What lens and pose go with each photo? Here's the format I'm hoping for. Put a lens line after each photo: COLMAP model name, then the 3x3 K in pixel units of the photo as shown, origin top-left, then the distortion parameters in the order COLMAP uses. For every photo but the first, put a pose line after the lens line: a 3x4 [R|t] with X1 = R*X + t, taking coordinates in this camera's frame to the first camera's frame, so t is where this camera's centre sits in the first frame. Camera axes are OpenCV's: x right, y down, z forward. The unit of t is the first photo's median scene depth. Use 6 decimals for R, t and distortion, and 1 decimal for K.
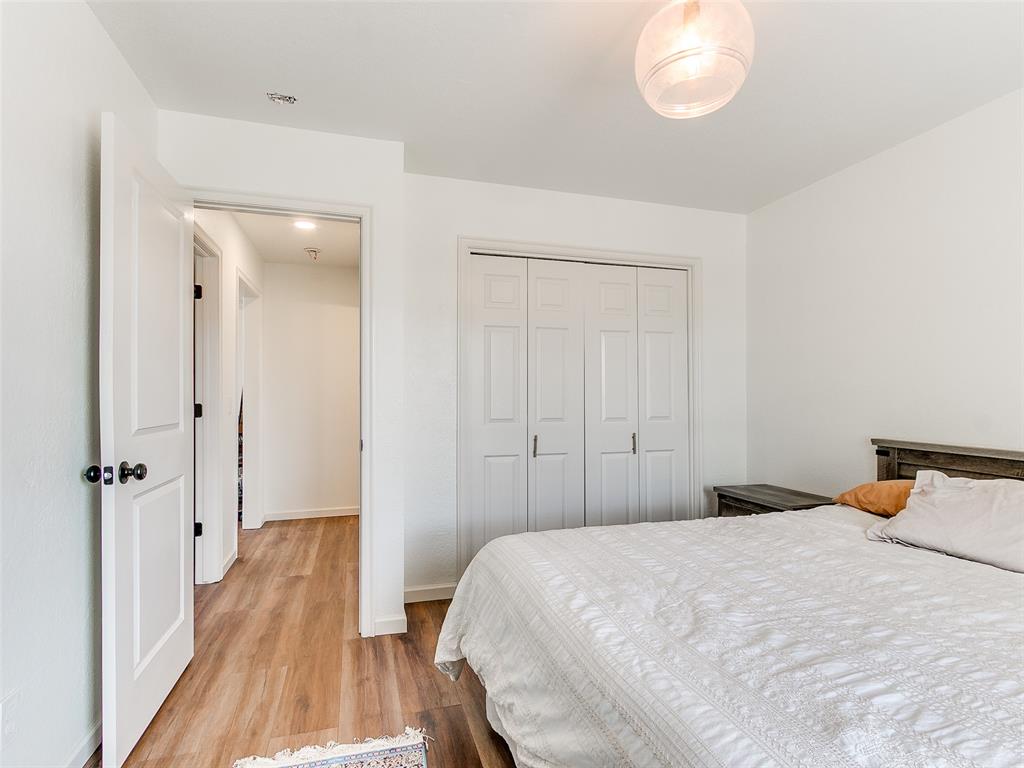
lens RADIAL K [[518.8, 0, 510.0], [0, 518.8, 382.6], [0, 0, 1]] dist [-0.002704, 0.000470]
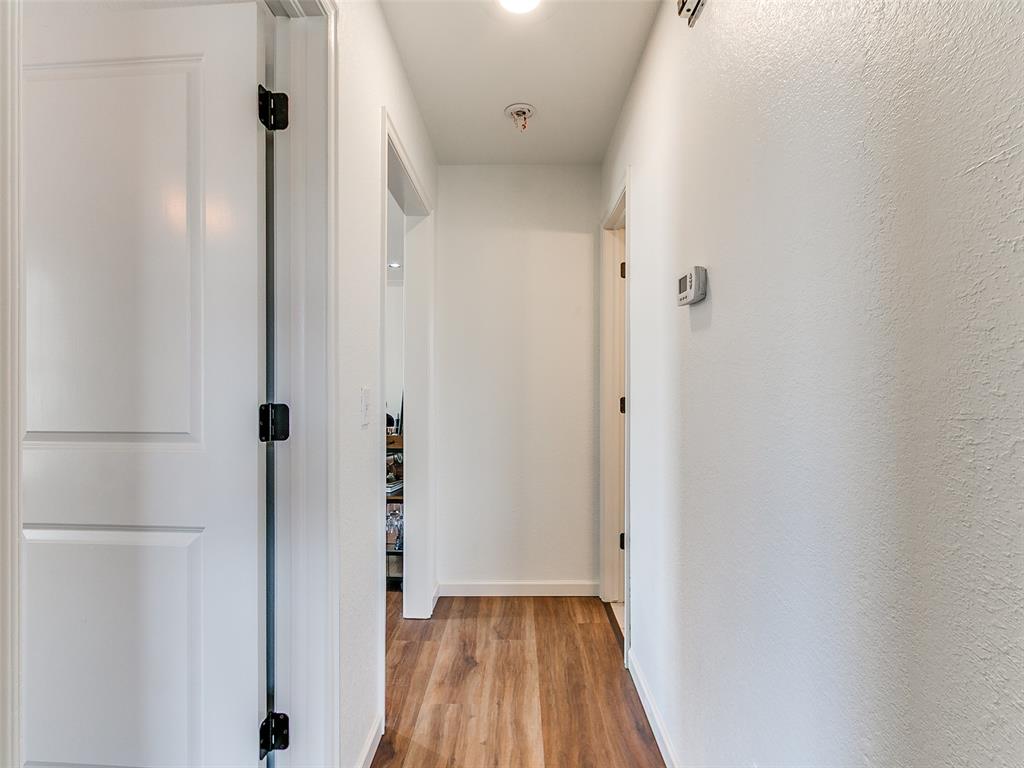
lens RADIAL K [[556.5, 0, 511.5], [0, 556.5, 389.9], [0, 0, 1]] dist [0.003478, -0.000022]
pose [[0.951785, 0.013863, -0.306452, -0.223787], [-0.005440, 0.999584, 0.028321, 0.009292], [0.306717, -0.025288, 0.951465, 0.474349]]
